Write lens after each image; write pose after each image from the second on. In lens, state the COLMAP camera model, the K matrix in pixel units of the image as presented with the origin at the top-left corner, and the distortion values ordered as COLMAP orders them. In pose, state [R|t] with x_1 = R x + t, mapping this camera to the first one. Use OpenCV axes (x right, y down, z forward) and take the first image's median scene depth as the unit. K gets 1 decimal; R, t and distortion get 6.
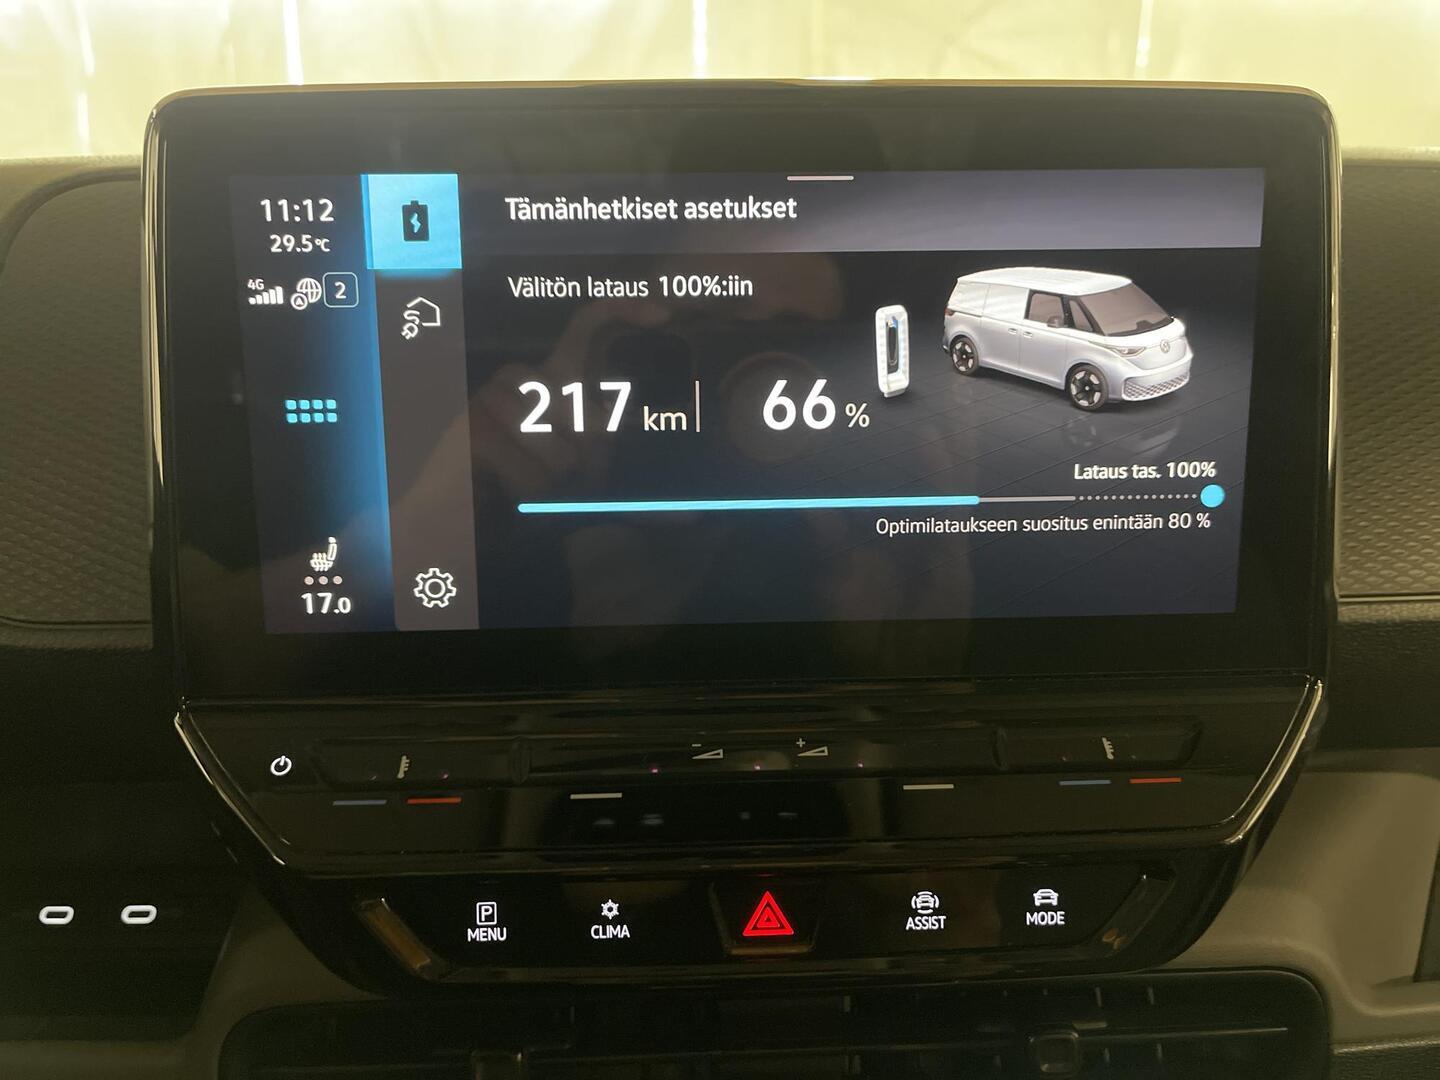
lens RADIAL K [[1142.2, 0, 714.4], [0, 1142.2, 547.6], [0, 0, 1]] dist [0.037218, -0.065136]
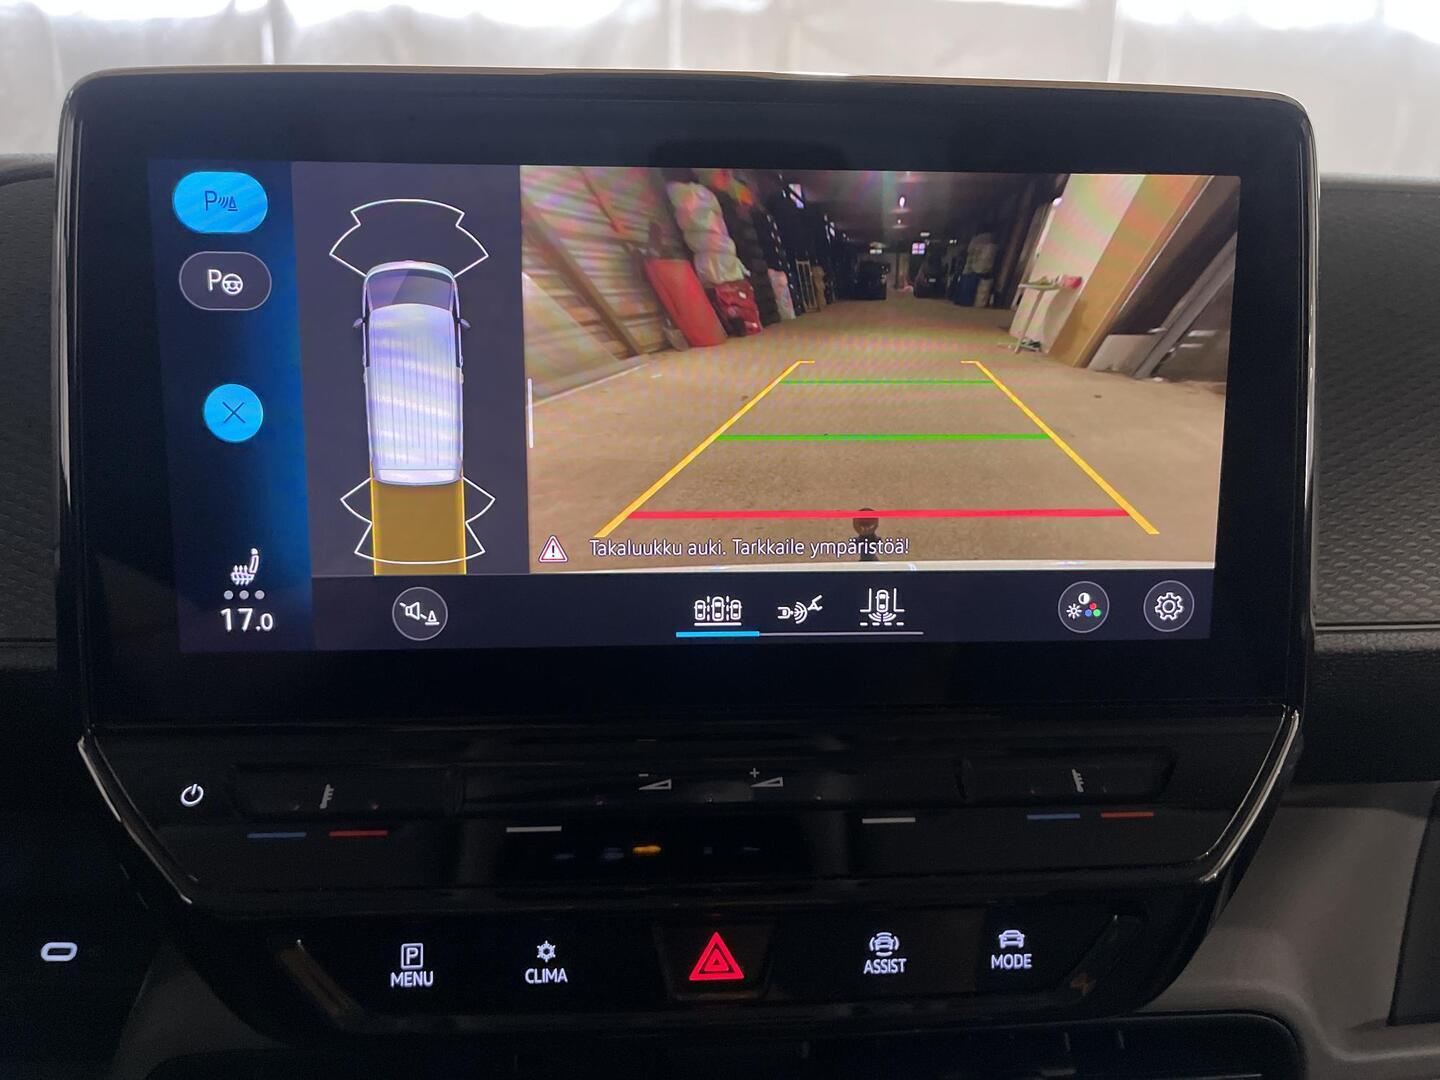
lens RADIAL K [[1142.2, 0, 722.3], [0, 1142.2, 553.0], [0, 0, 1]] dist [0.037218, -0.065136]
pose [[0.999495, 0.011187, 0.029751, 0.019865], [-0.010476, 0.999658, -0.023955, 0.013300], [-0.030009, 0.023632, 0.999270, 0.058401]]
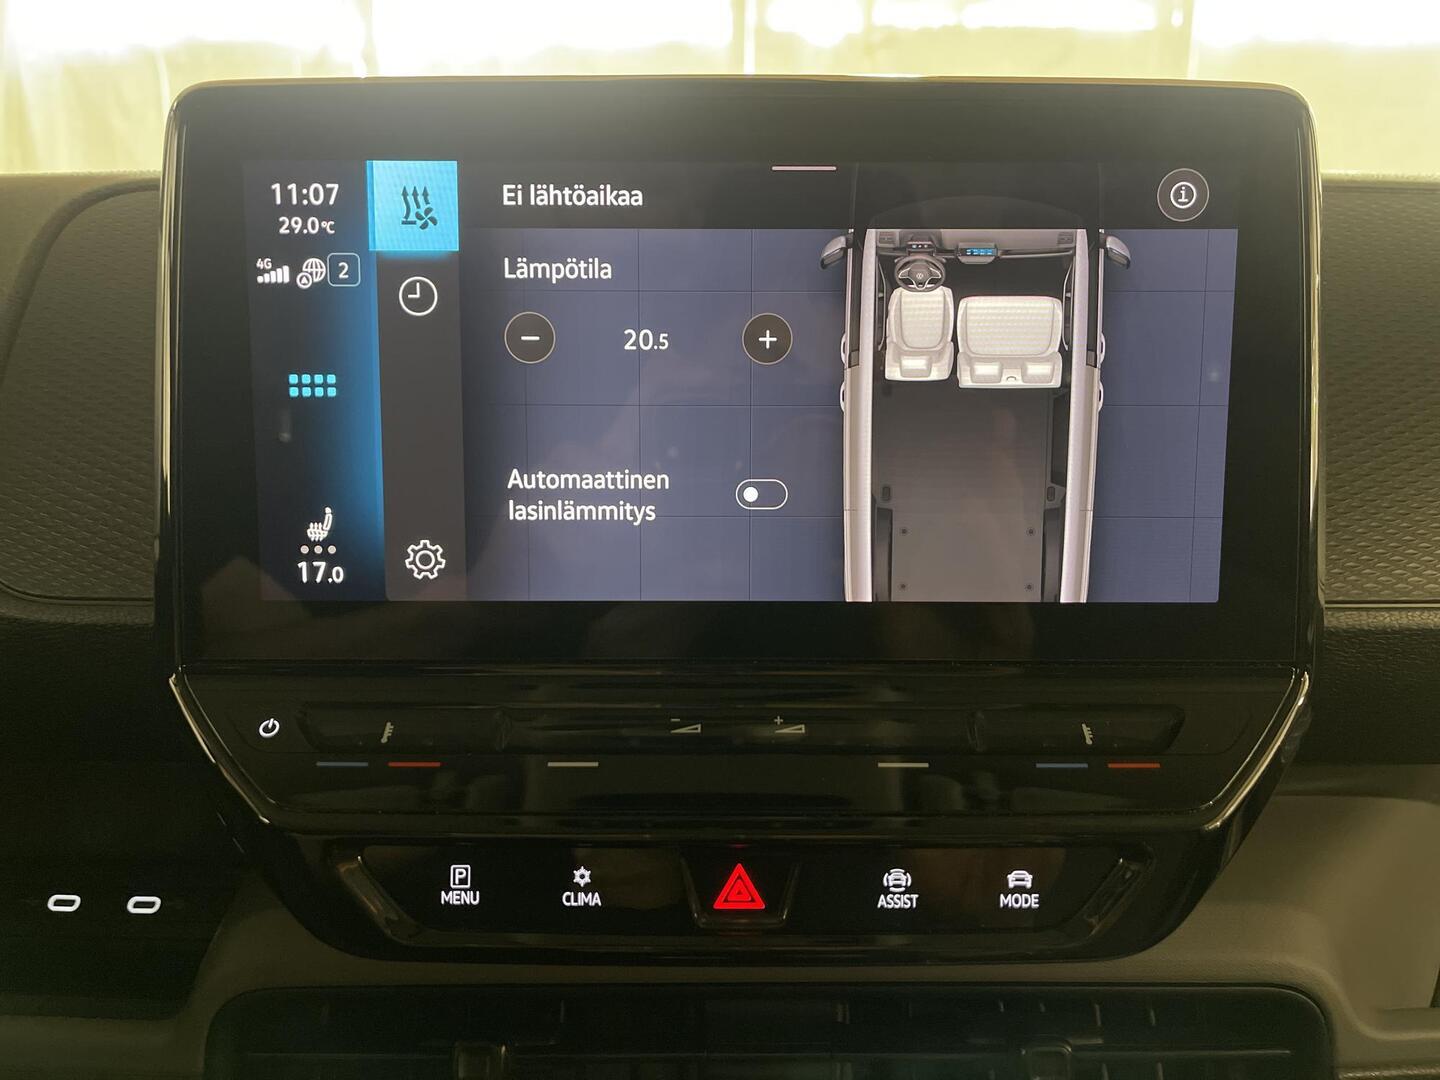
lens RADIAL K [[1142.2, 0, 714.3], [0, 1142.2, 541.1], [0, 0, 1]] dist [0.037218, -0.065136]
pose [[0.999045, 0.019152, -0.039281, 0.057906], [-0.021403, 0.998103, -0.057718, 0.075472], [0.038101, 0.058504, 0.997560, -0.017731]]
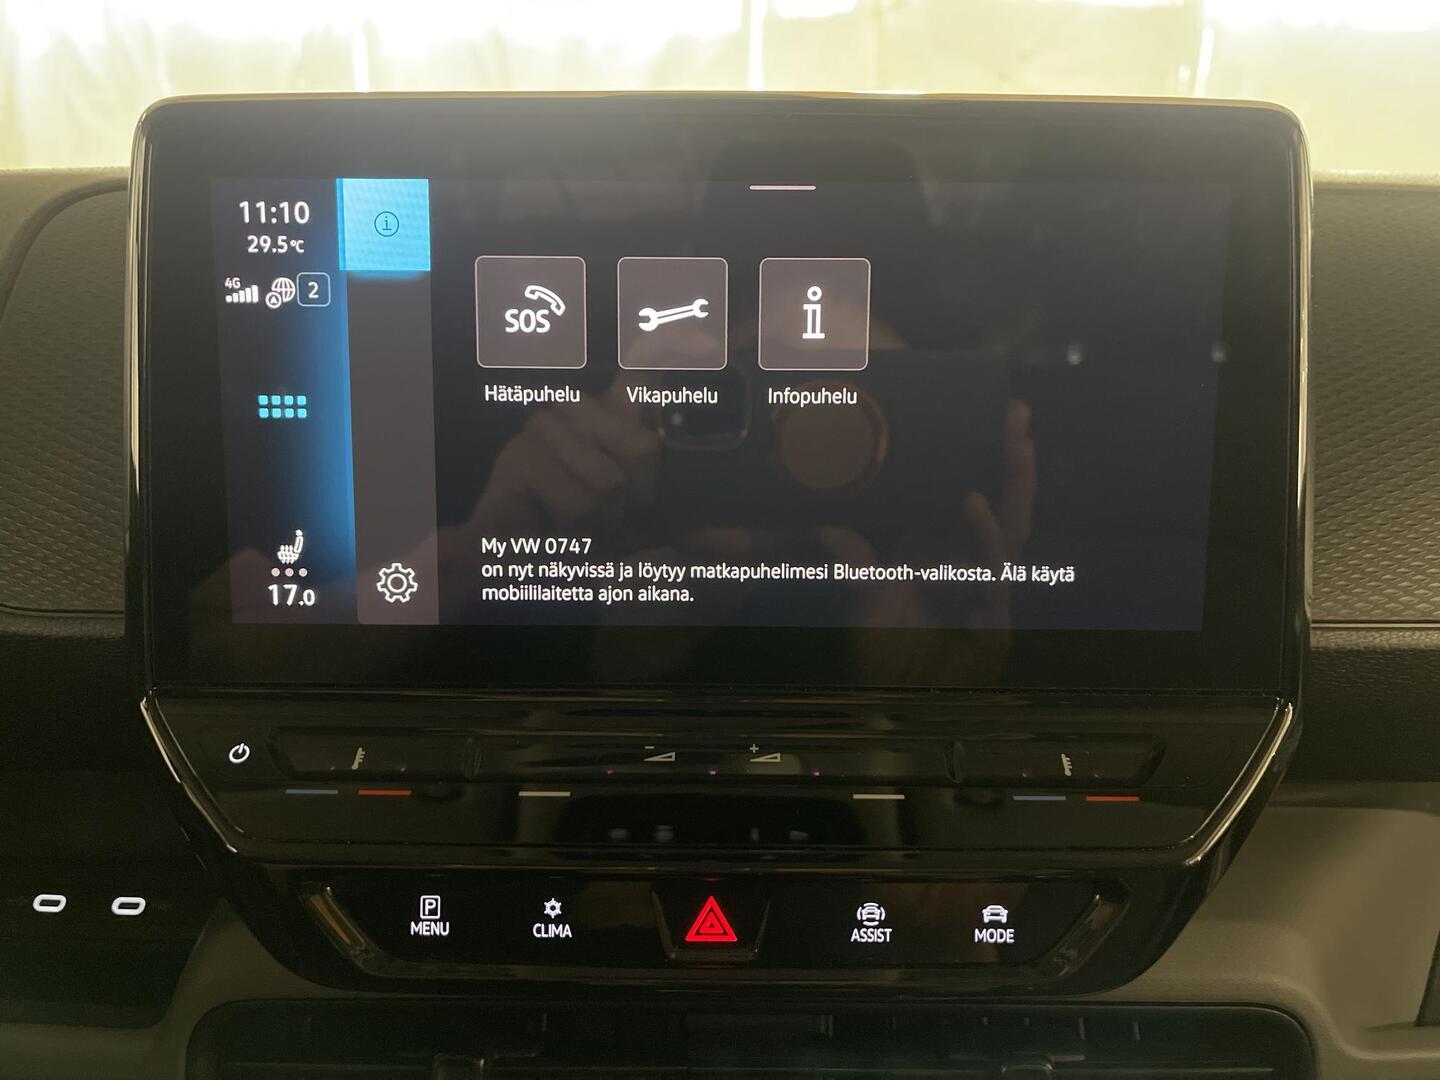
lens RADIAL K [[1142.2, 0, 709.5], [0, 1142.2, 532.1], [0, 0, 1]] dist [0.037218, -0.065136]
pose [[0.998596, 0.025054, -0.046662, 0.082224], [-0.026772, 0.998973, -0.036547, 0.020802], [0.045699, 0.037745, 0.998242, -0.003461]]
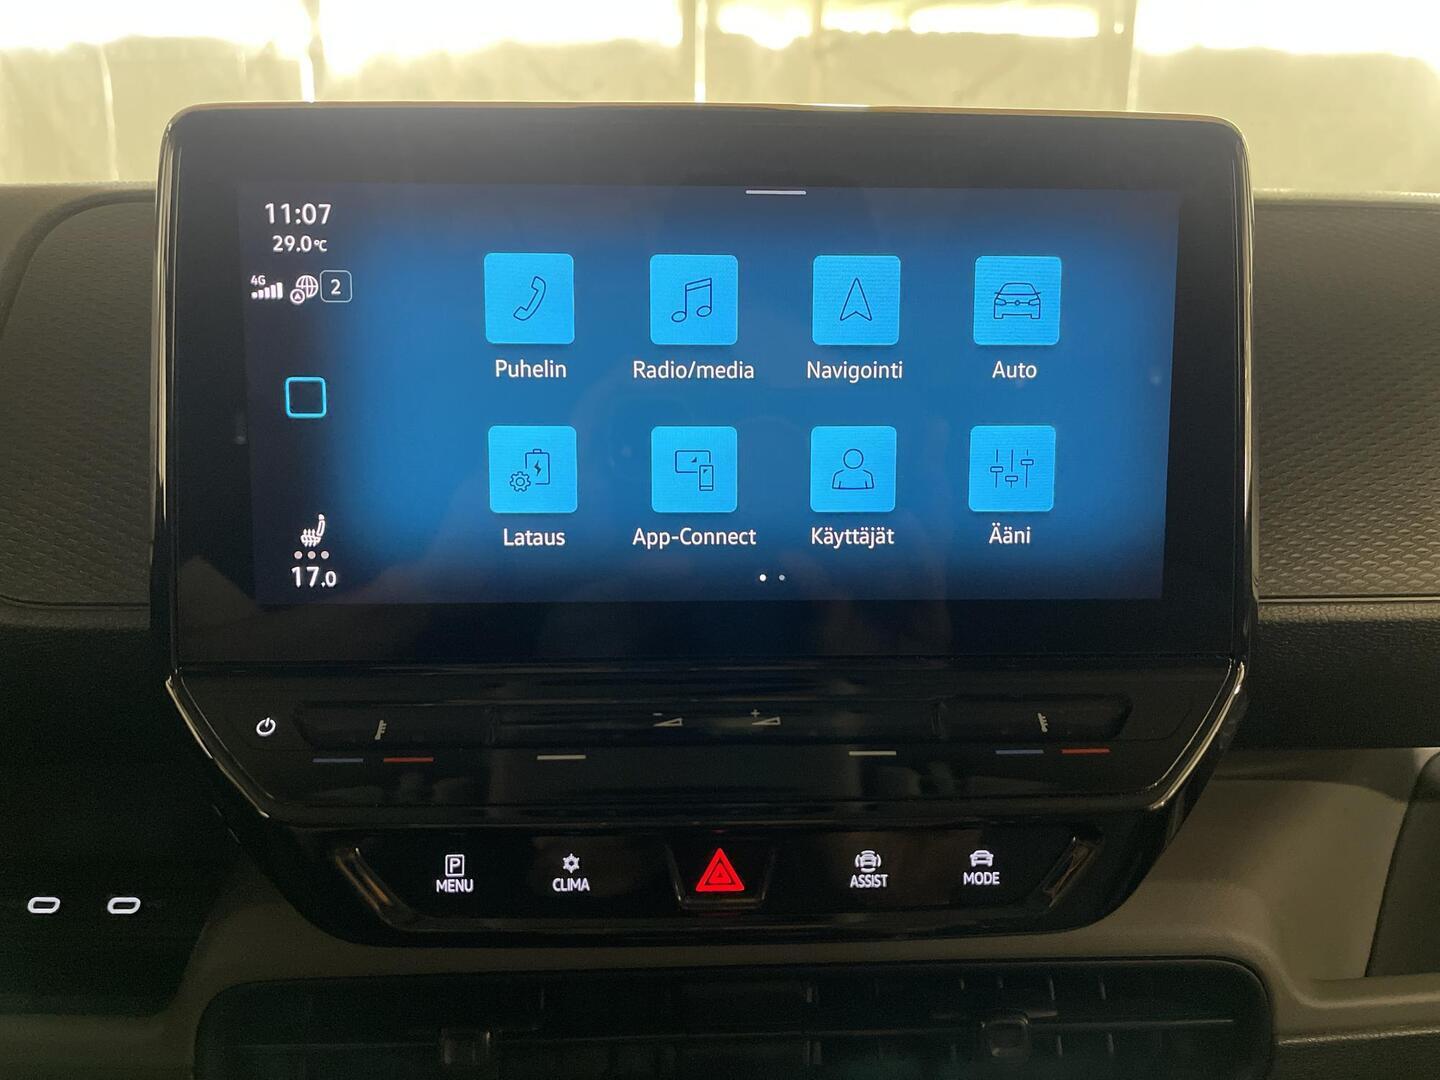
lens RADIAL K [[1142.2, 0, 716.0], [0, 1142.2, 541.8], [0, 0, 1]] dist [0.037218, -0.065136]
pose [[0.999912, 0.012760, 0.003648, 0.034882], [-0.012528, 0.998259, -0.057643, 0.076041], [-0.004377, 0.057592, 0.998331, -0.077238]]
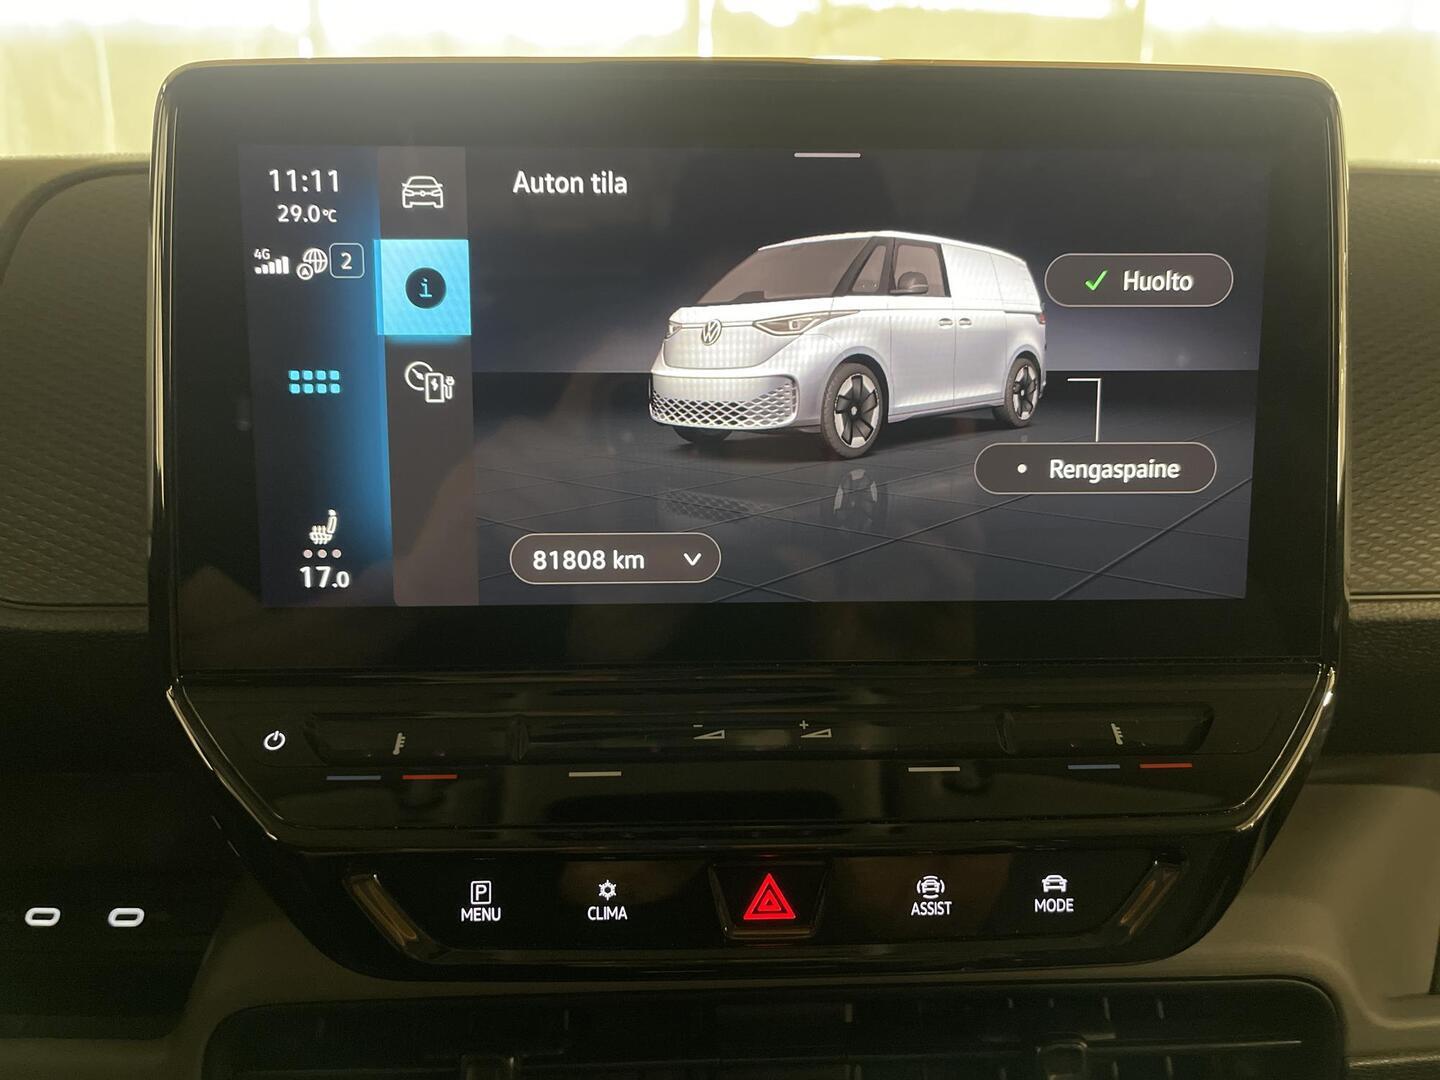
lens RADIAL K [[1142.2, 0, 713.0], [0, 1142.2, 542.6], [0, 0, 1]] dist [0.037218, -0.065136]
pose [[0.999945, 0.010283, -0.001843, -0.002482], [-0.010352, 0.999023, -0.042963, 0.060080], [0.001400, 0.042979, 0.999075, 0.012726]]
